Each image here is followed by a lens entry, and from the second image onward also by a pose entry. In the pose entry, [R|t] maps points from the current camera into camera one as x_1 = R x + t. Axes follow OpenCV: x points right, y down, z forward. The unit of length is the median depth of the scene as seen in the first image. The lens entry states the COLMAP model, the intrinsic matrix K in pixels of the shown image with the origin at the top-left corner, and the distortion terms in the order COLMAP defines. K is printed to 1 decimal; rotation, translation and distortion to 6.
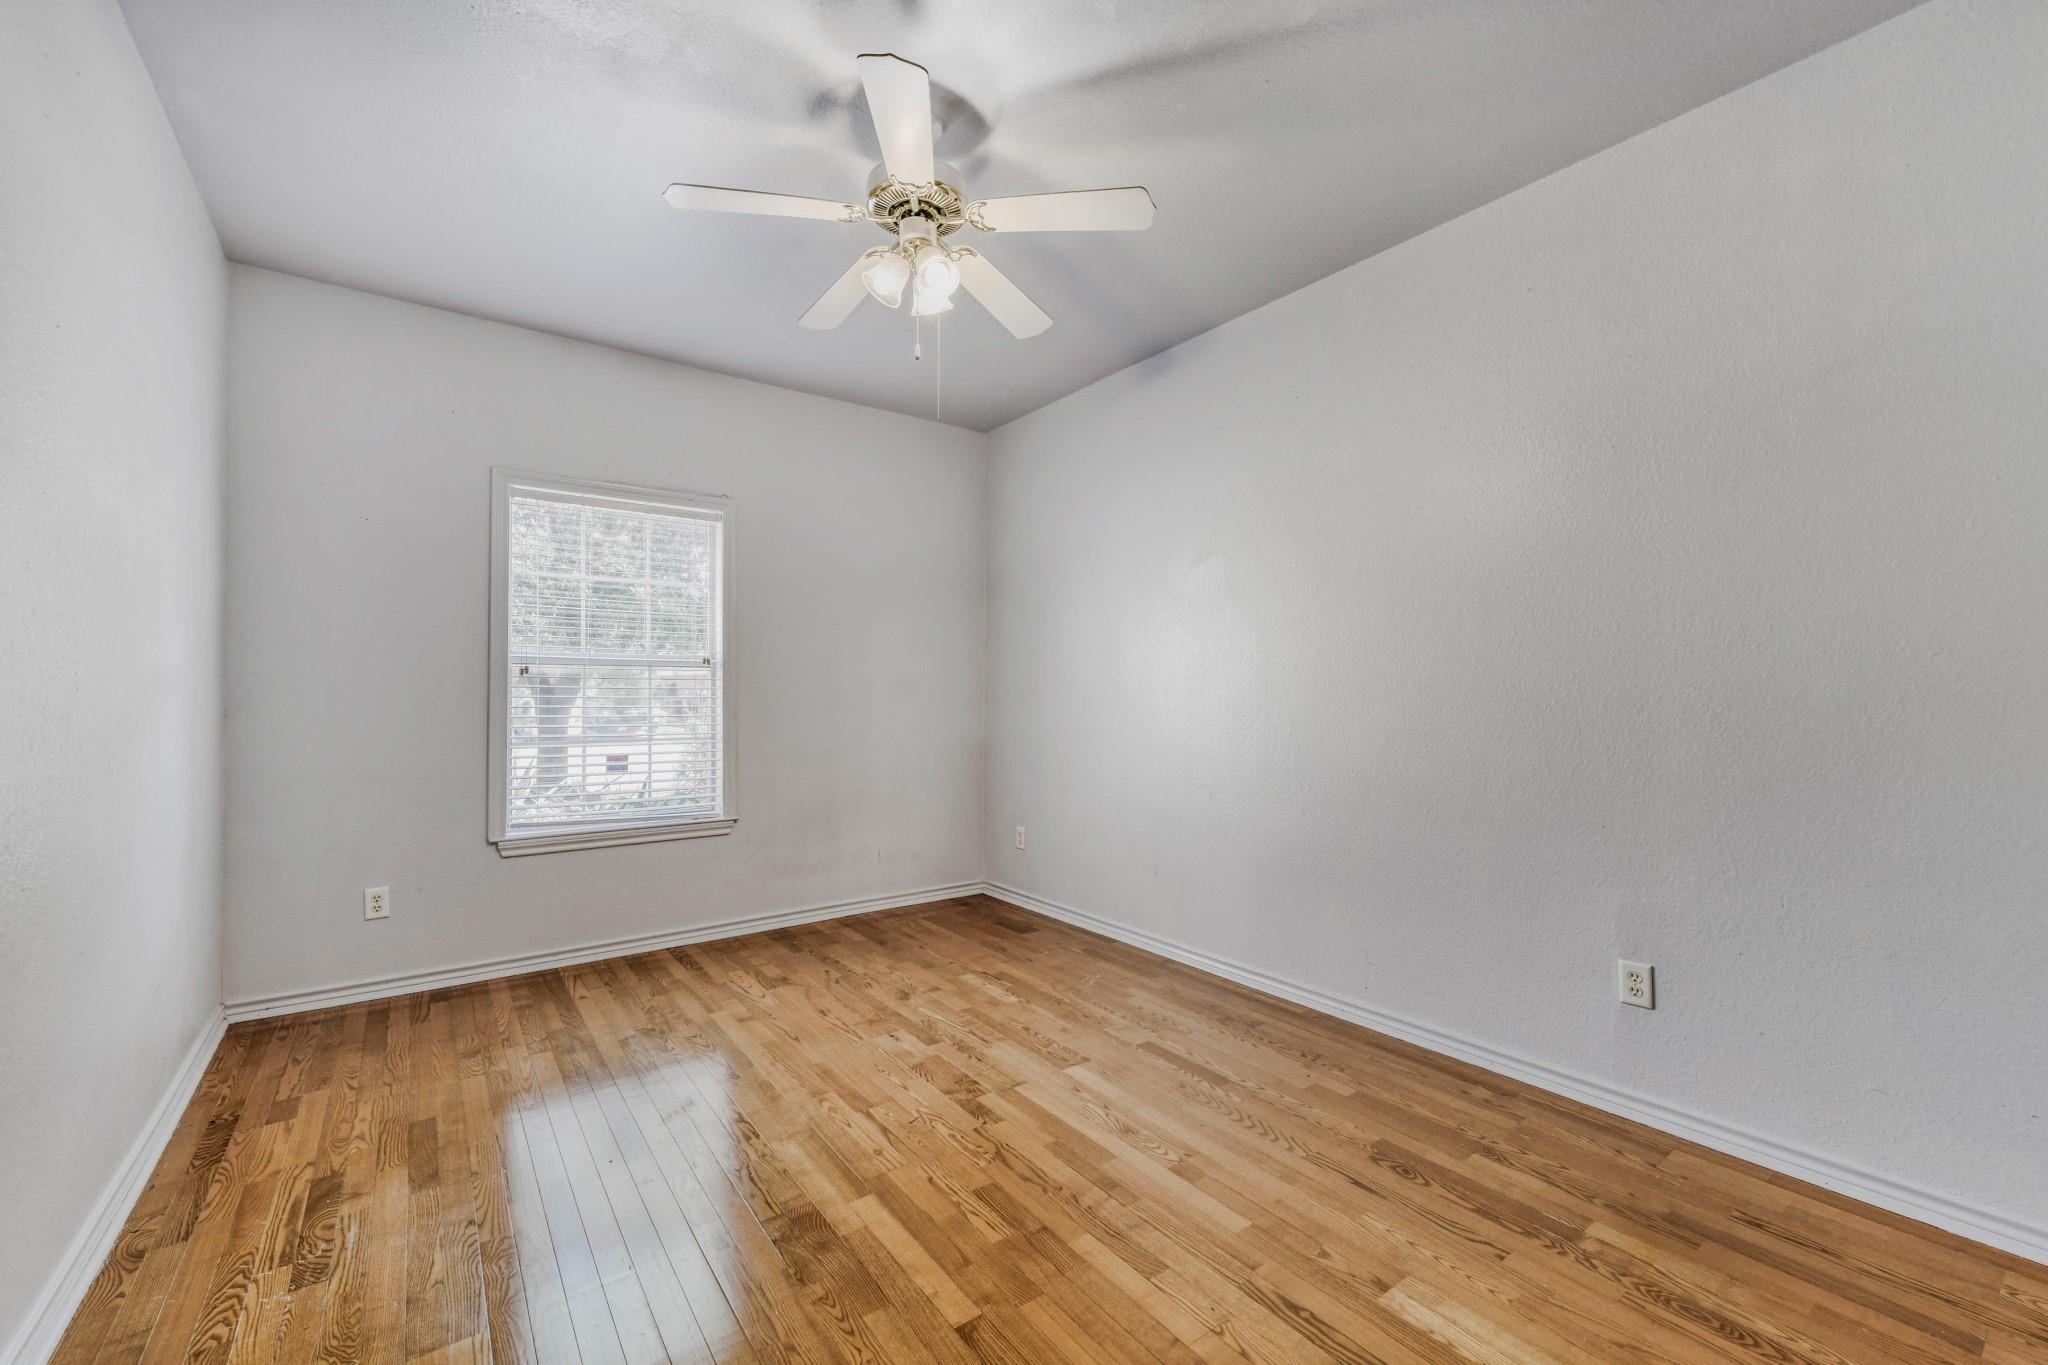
lens RADIAL K [[813.6, 0, 1029.2], [0, 813.6, 694.1], [0, 0, 1]] dist [-0.001926, -0.000137]
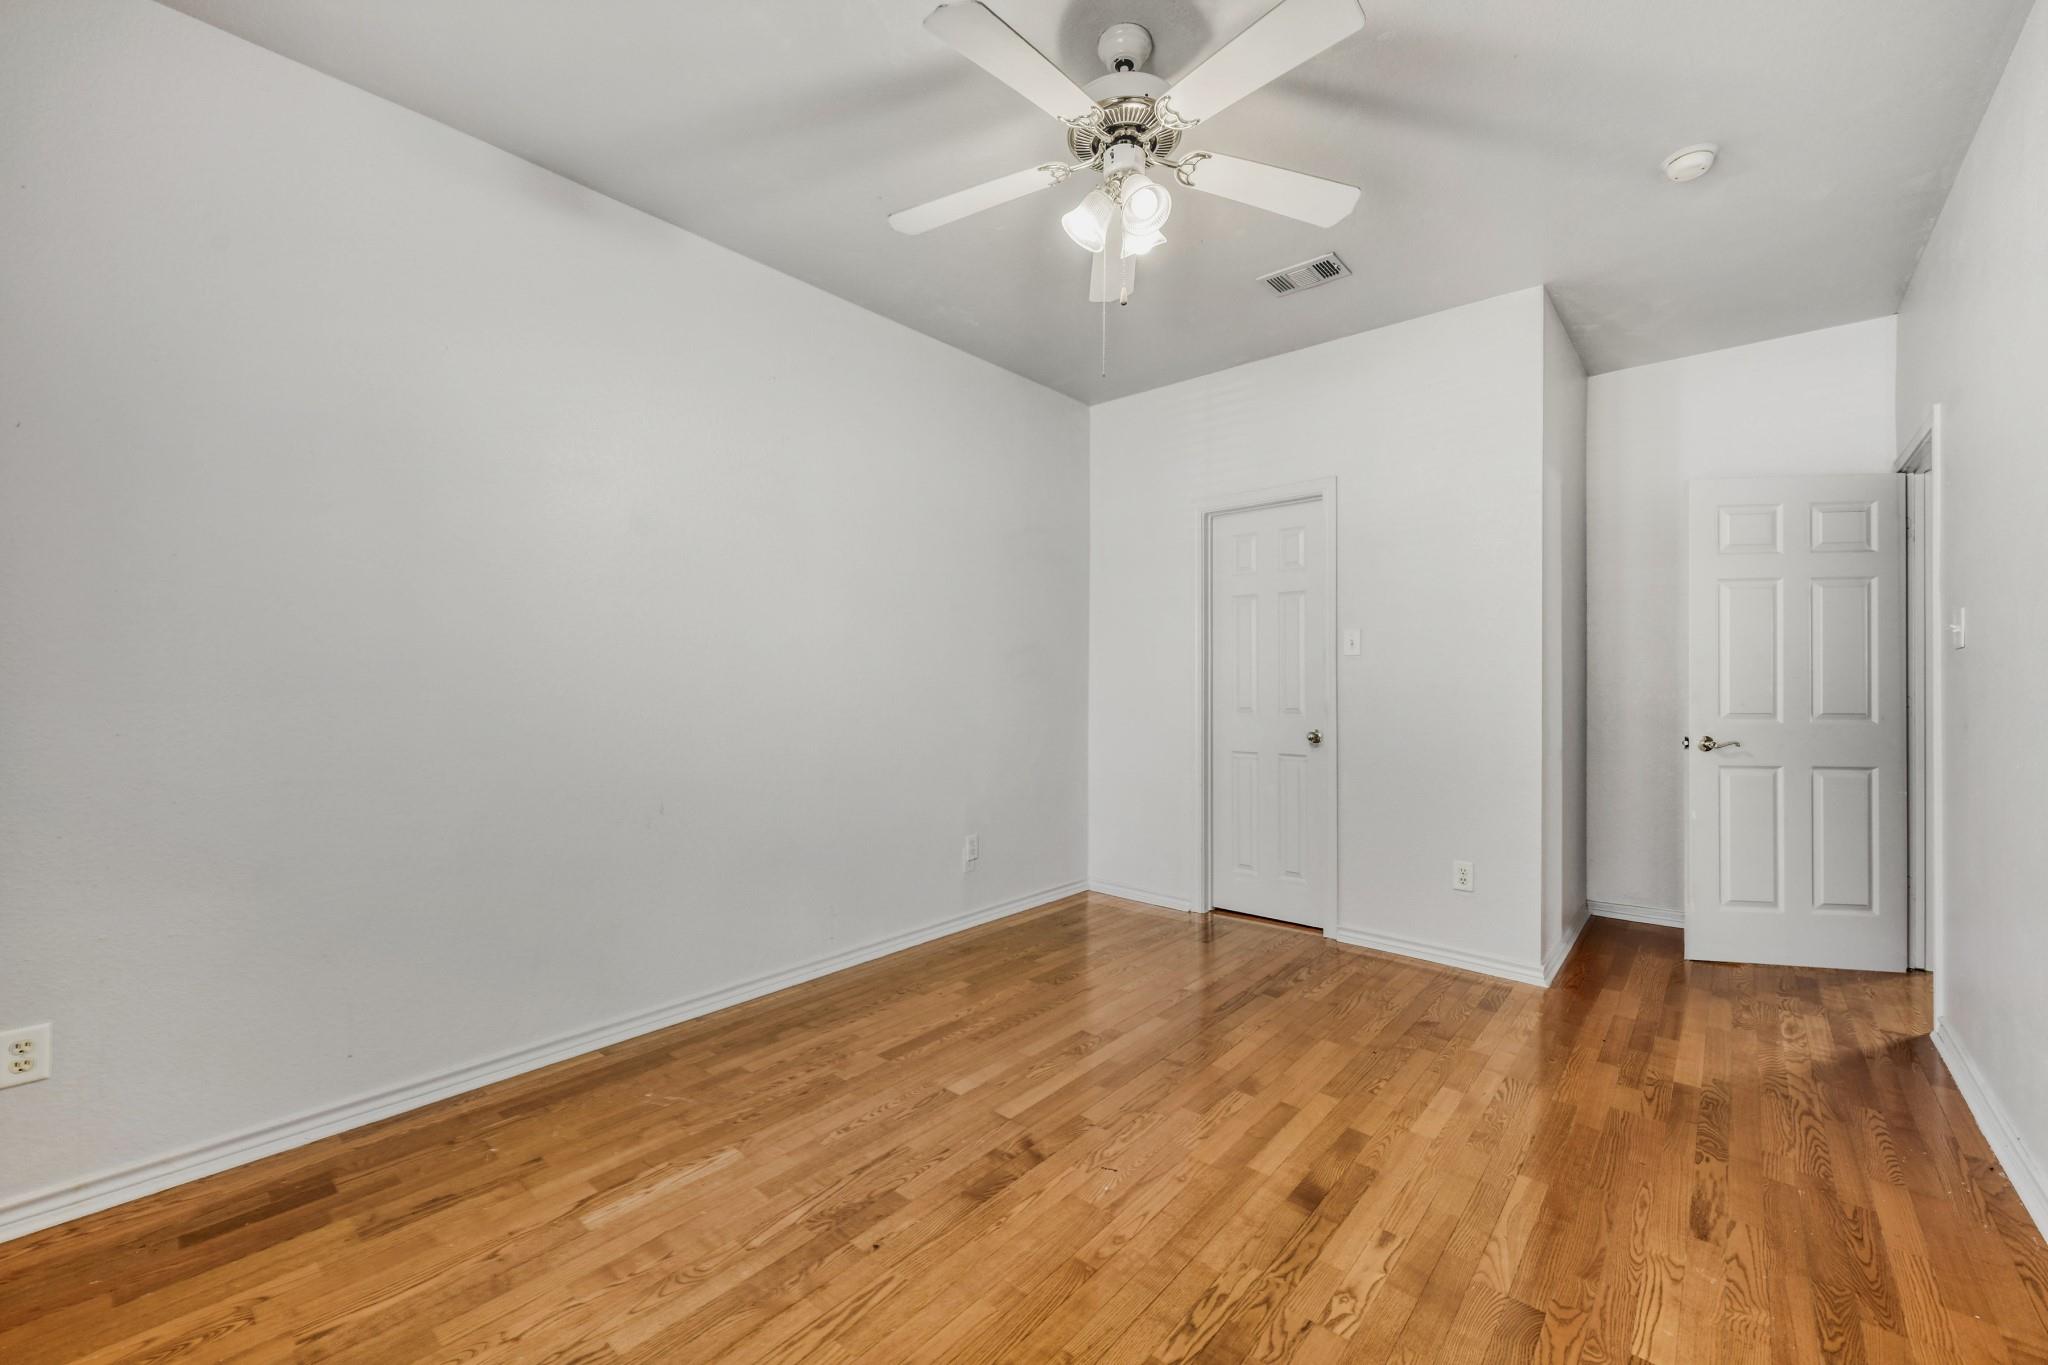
lens RADIAL K [[813.6, 0, 1011.0], [0, 813.6, 685.0], [0, 0, 1]] dist [-0.001926, -0.000137]
pose [[-0.194360, -0.008826, 0.980891, -0.855191], [0.001061, 0.999957, 0.009208, -0.002070], [-0.980930, 0.002830, -0.194342, 1.120161]]
